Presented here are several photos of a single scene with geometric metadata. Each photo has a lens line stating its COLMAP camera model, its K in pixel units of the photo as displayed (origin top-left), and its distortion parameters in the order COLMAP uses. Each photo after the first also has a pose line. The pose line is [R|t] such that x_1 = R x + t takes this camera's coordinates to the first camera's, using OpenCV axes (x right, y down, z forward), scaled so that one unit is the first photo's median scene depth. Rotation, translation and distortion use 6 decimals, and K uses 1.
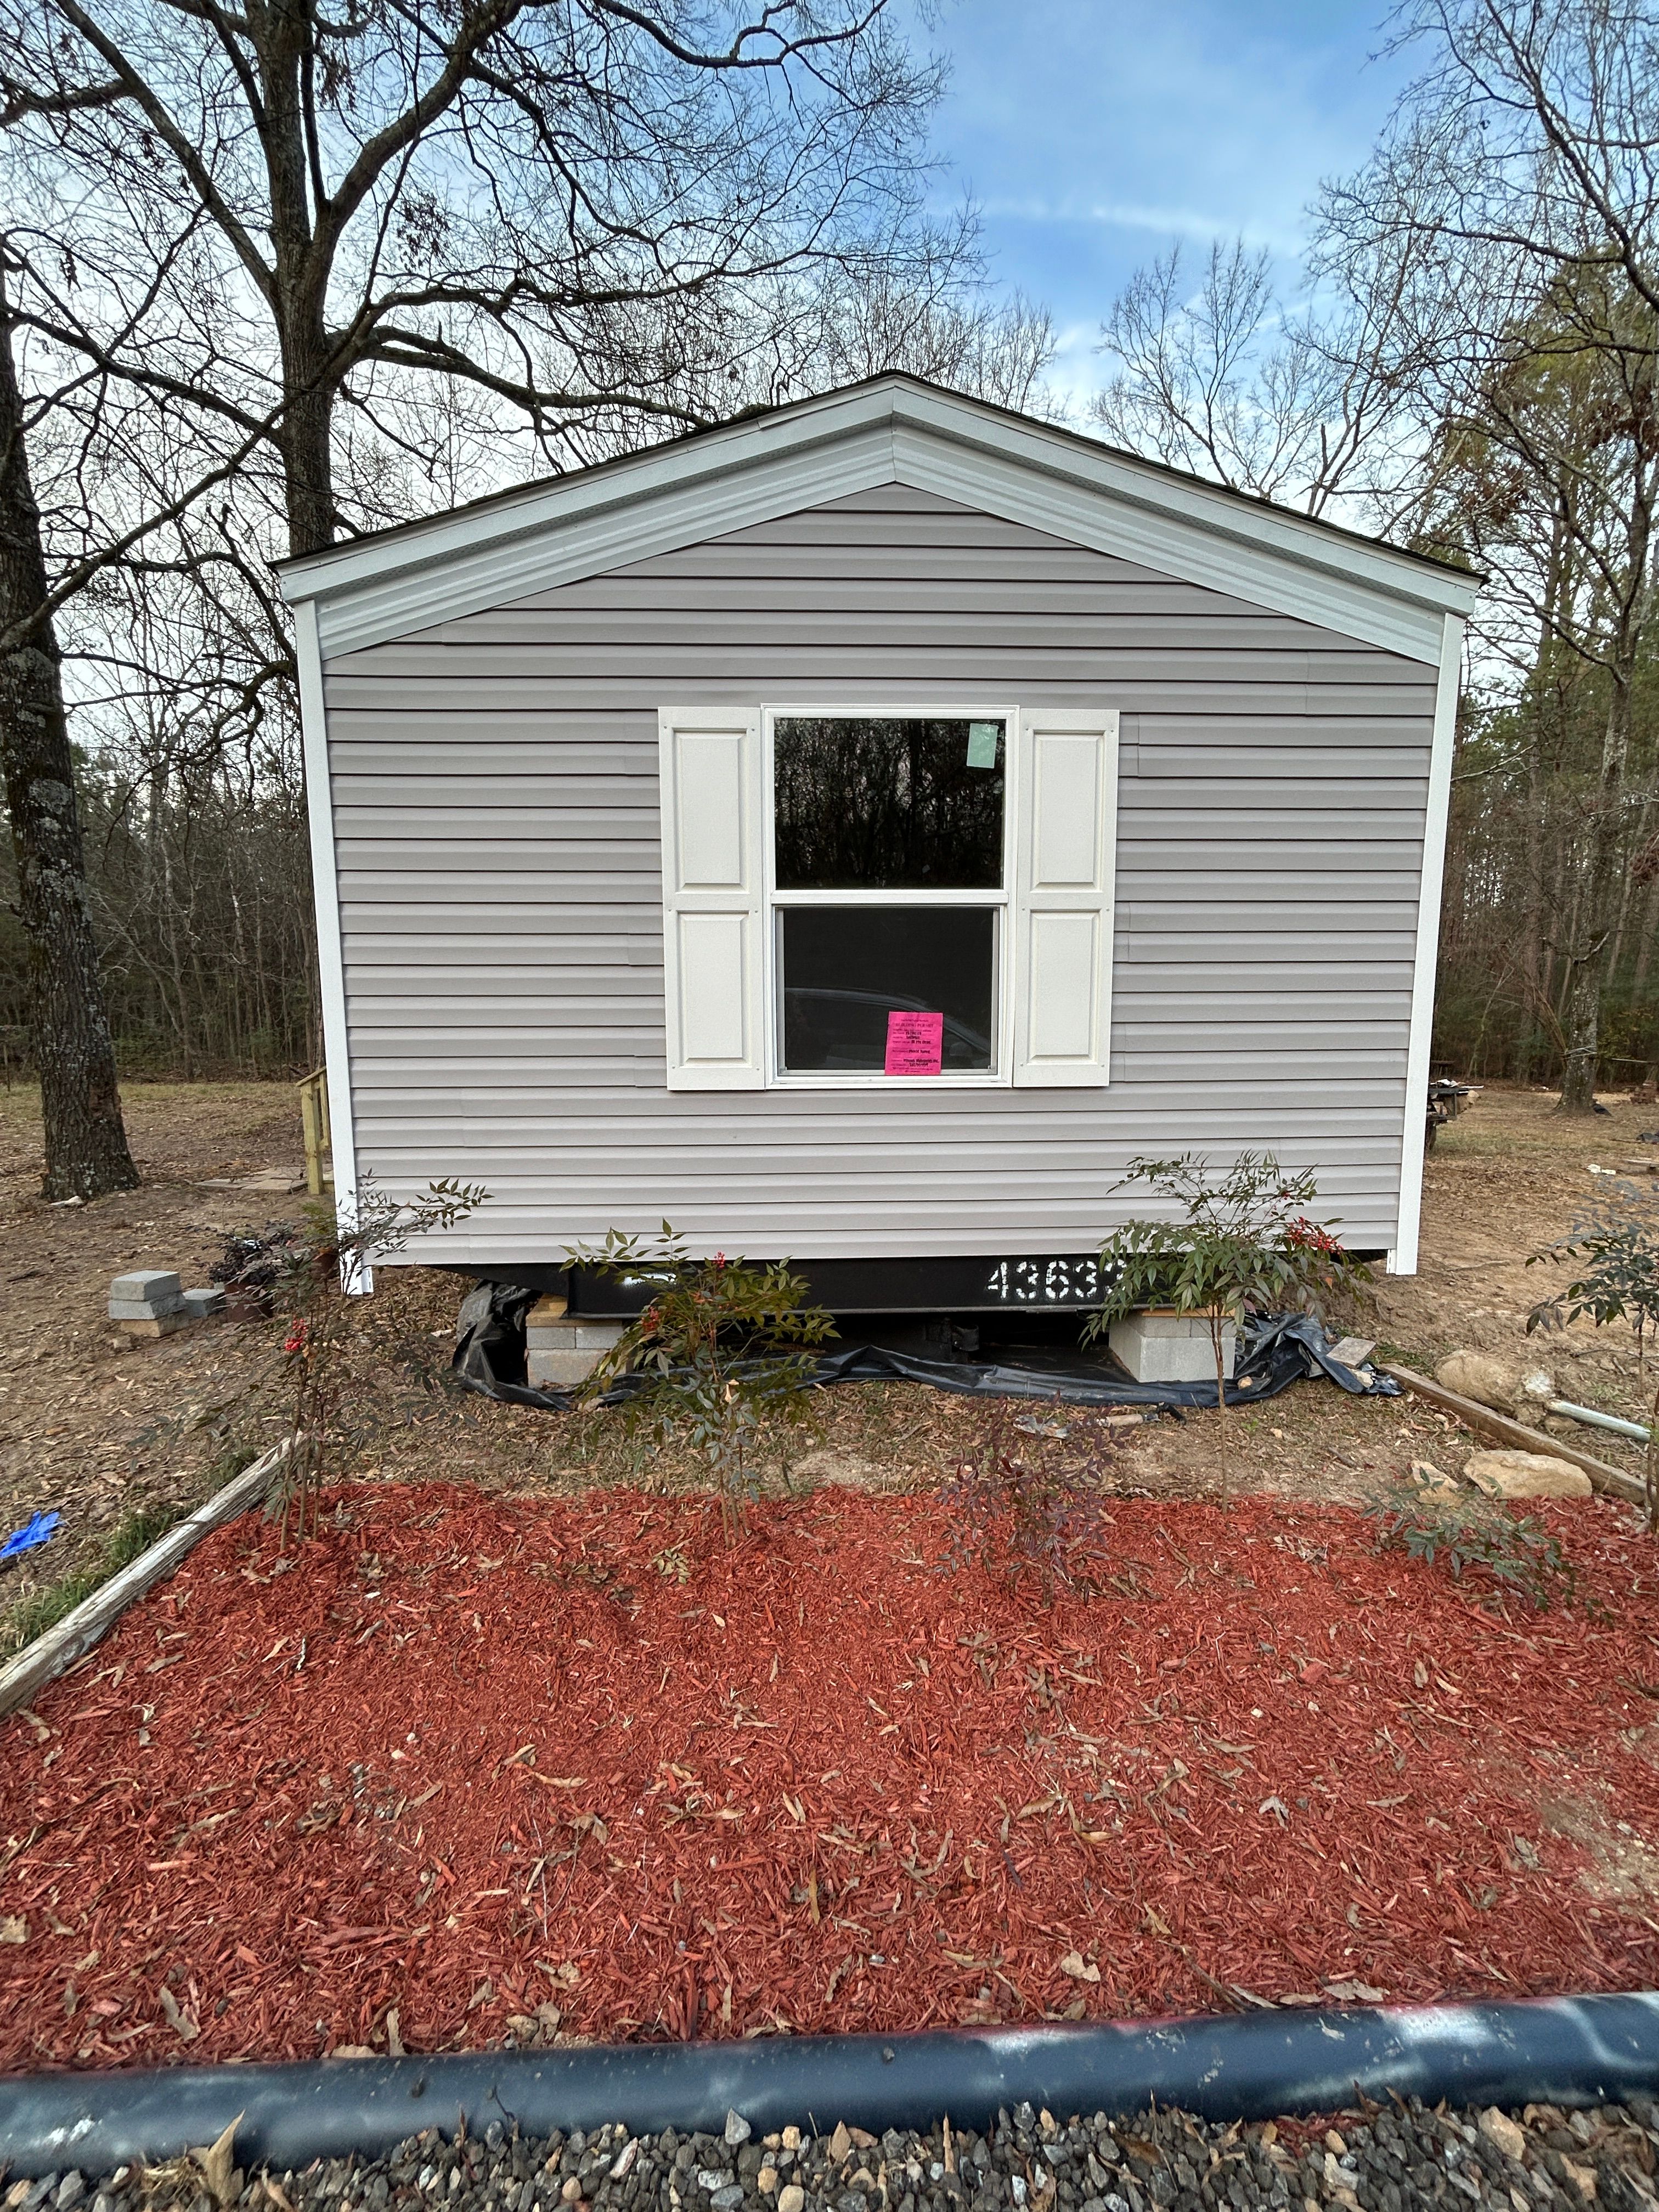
lens RADIAL K [[890.7, 0, 833.7], [0, 890.7, 1109.1], [0, 0, 1]] dist [-0.003654, -0.000542]
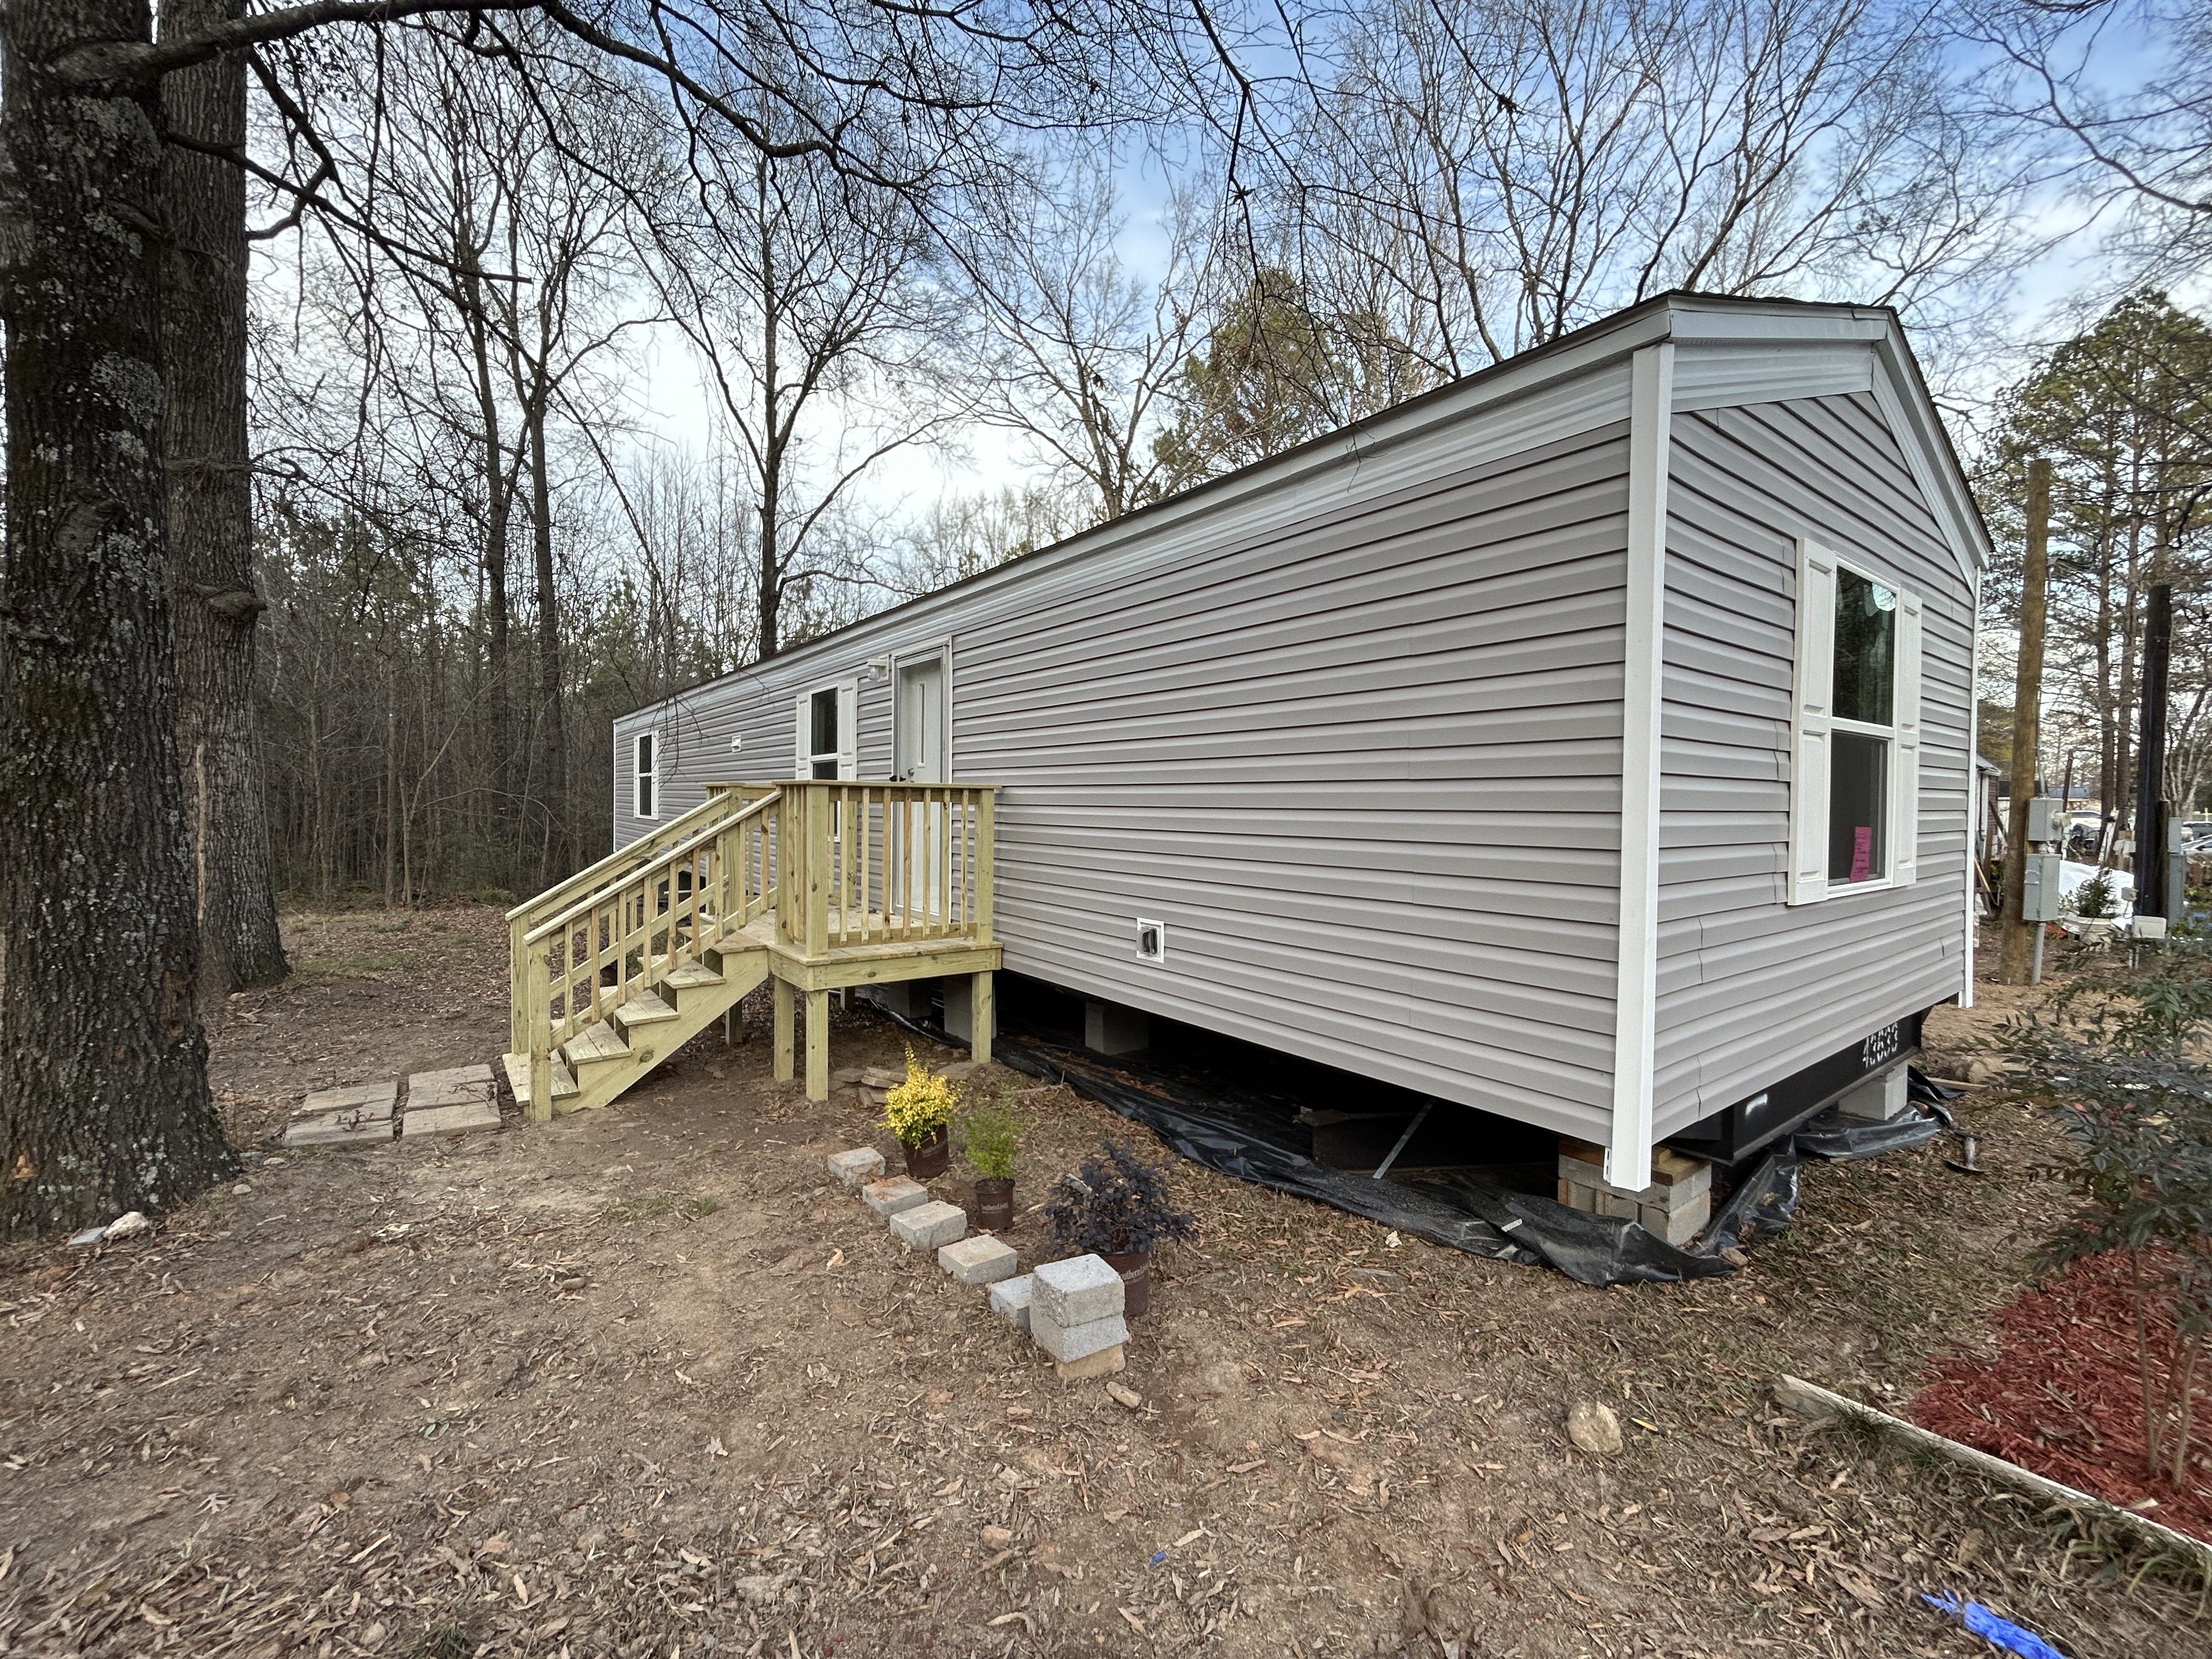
lens RADIAL K [[890.7, 0, 1103.6], [0, 890.7, 821.1], [0, 0, 1]] dist [-0.003654, -0.000542]
pose [[0.824694, -0.004256, 0.565563, -0.957879], [0.057950, 0.995345, -0.077012, -0.060157], [-0.562602, 0.096286, 0.821102, 0.418832]]
